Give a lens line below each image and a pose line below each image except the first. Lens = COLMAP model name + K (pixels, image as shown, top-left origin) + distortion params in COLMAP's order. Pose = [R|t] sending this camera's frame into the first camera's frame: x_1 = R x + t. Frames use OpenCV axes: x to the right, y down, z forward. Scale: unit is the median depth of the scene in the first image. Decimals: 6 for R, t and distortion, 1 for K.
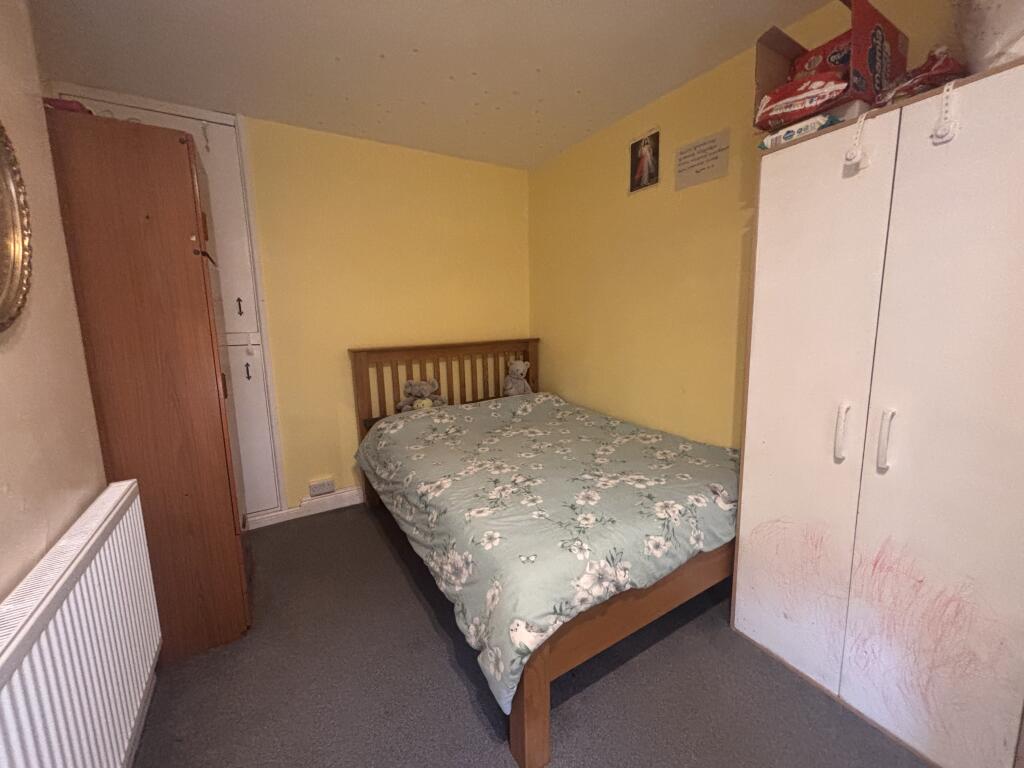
lens RADIAL K [[412.7, 0, 513.6], [0, 412.7, 379.5], [0, 0, 1]] dist [0.006221, -0.001831]
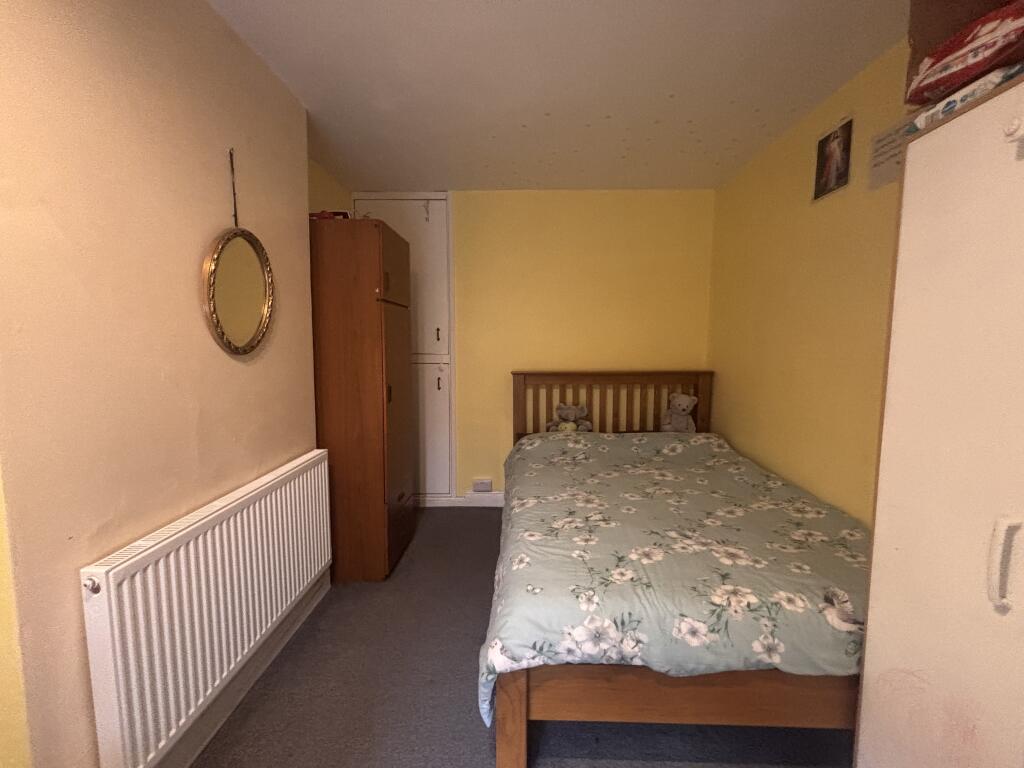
lens RADIAL K [[412.7, 0, 515.4], [0, 412.7, 383.4], [0, 0, 1]] dist [0.006221, -0.001831]
pose [[0.839646, 0.080038, -0.537205, 0.361167], [-0.102458, 0.994666, -0.011945, -0.042403], [0.533383, 0.065071, 0.843367, 0.052204]]
